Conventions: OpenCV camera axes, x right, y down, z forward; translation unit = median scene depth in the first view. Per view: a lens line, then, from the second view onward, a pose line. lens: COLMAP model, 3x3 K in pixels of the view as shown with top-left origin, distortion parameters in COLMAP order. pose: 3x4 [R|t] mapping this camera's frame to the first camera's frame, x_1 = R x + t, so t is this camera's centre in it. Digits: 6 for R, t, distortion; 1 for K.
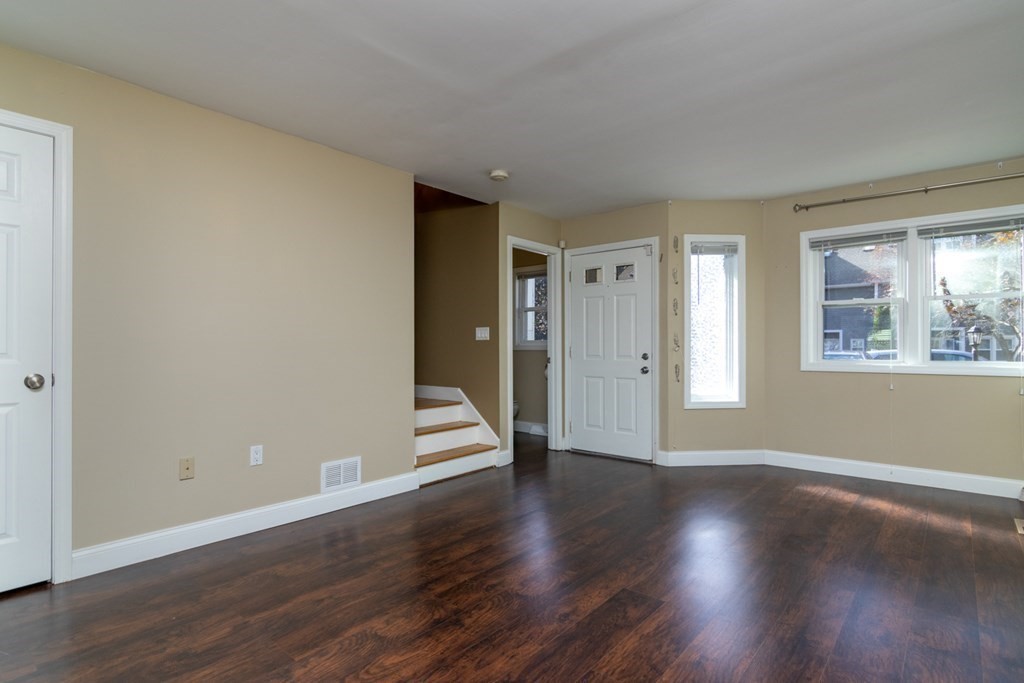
lens RADIAL K [[524.8, 0, 512.9], [0, 524.8, 344.2], [0, 0, 1]] dist [0.000946, -0.000191]
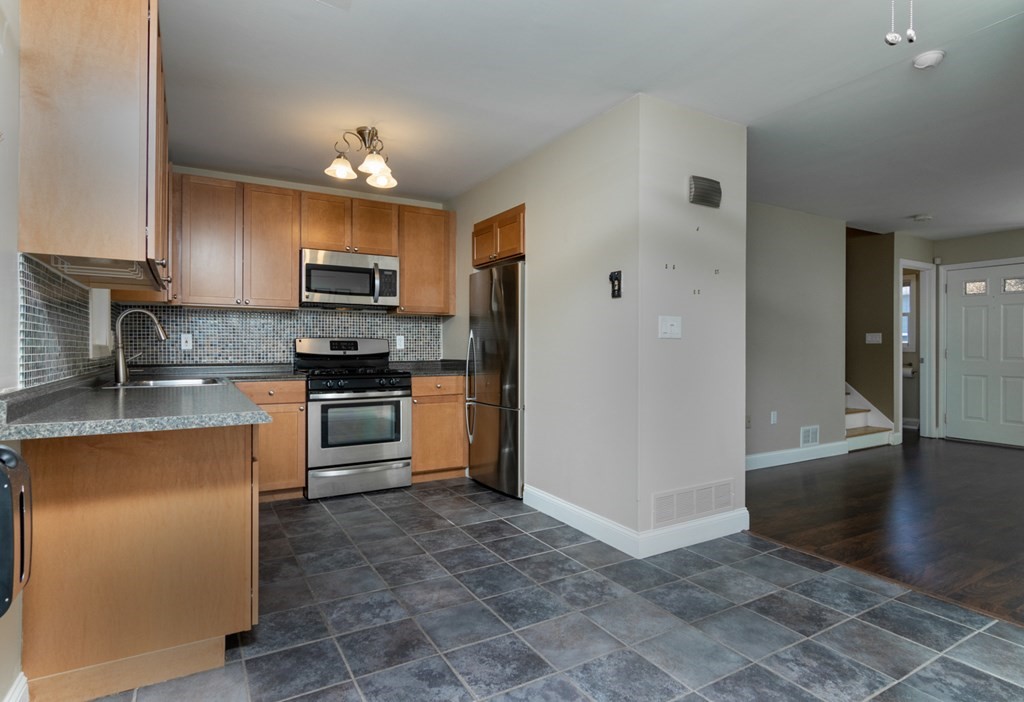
lens RADIAL K [[530.7, 0, 522.2], [0, 530.7, 346.7], [0, 0, 1]] dist [0.000337, -0.000507]
pose [[0.940364, 0.006542, -0.340107, -0.594980], [-0.004578, 0.999968, 0.006577, -0.006474], [0.340139, -0.004628, 0.940364, -0.674229]]
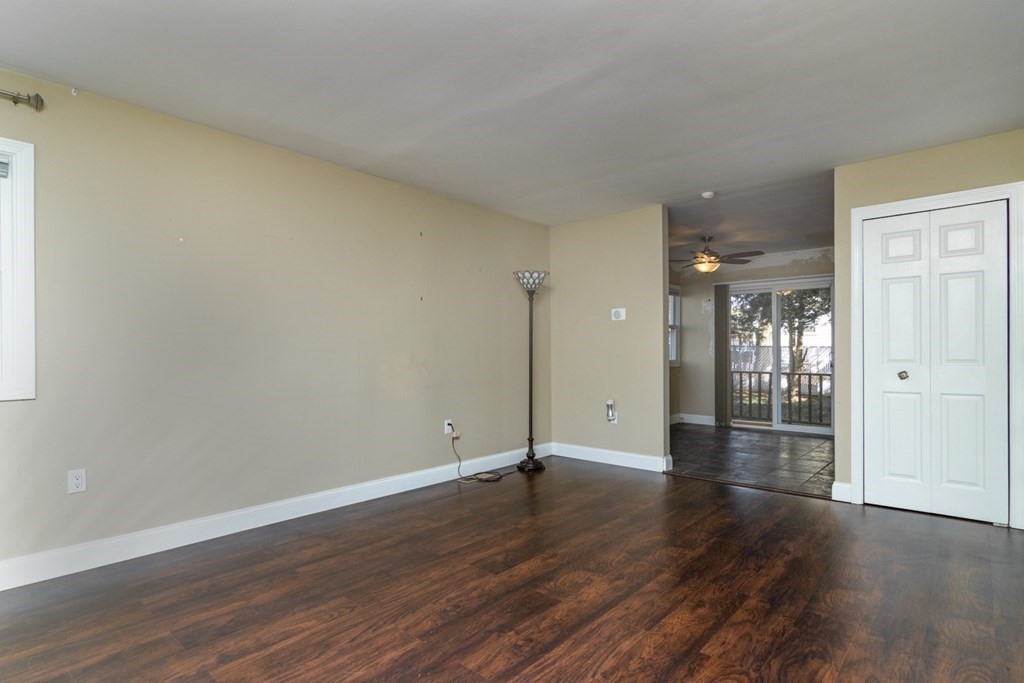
lens RADIAL K [[524.8, 0, 509.0], [0, 524.8, 351.8], [0, 0, 1]] dist [0.000946, -0.000191]
pose [[-0.999547, 0.007258, 0.029209, 0.102882], [0.007102, 0.999960, -0.005434, 0.005391], [-0.029247, -0.005224, -0.999559, 1.443563]]
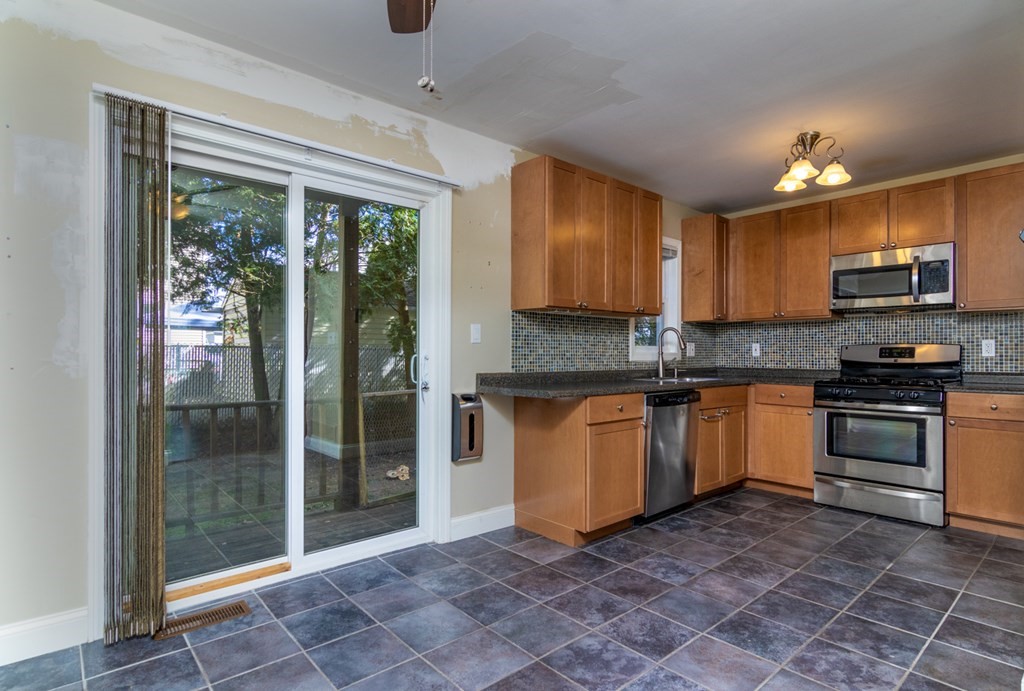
lens RADIAL K [[527.2, 0, 537.6], [0, 527.2, 351.5], [0, 0, 1]] dist [-0.001492, 0.002119]
pose [[-0.116117, -0.000099, -0.993235, -0.194940], [0.002463, 0.999997, -0.000387, -0.002679], [0.993232, -0.002491, -0.116117, -0.239736]]
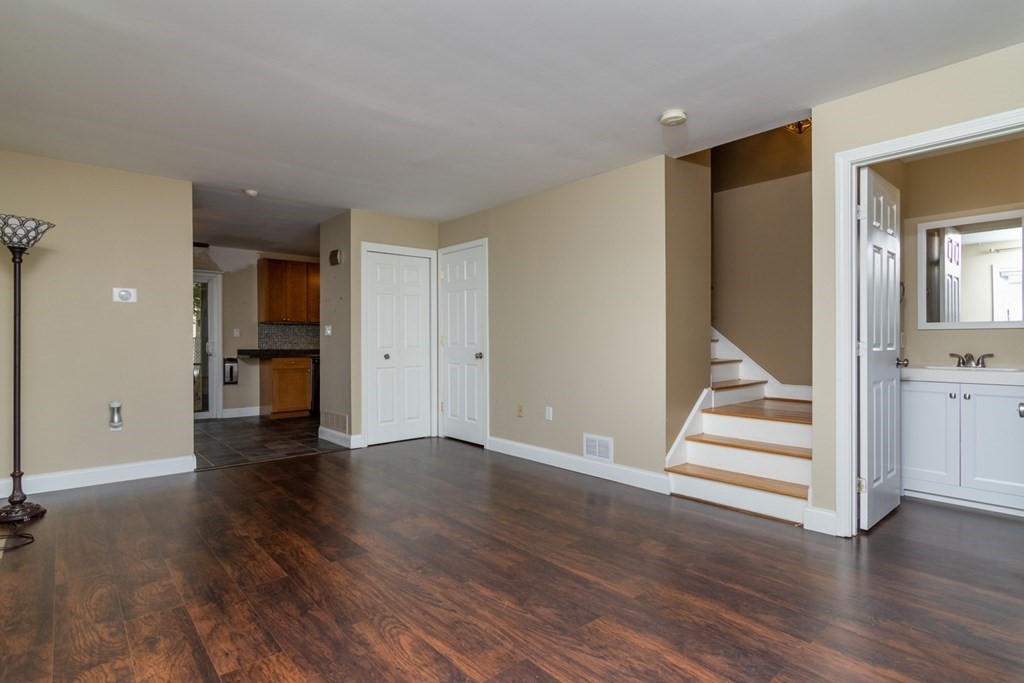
lens RADIAL K [[524.8, 0, 527.2], [0, 524.8, 345.2], [0, 0, 1]] dist [0.000946, -0.000191]
pose [[-0.139317, 0.010959, -0.990187, 0.893008], [0.006093, 0.999929, 0.010210, 0.002559], [0.990229, -0.004611, -0.139374, 1.038597]]
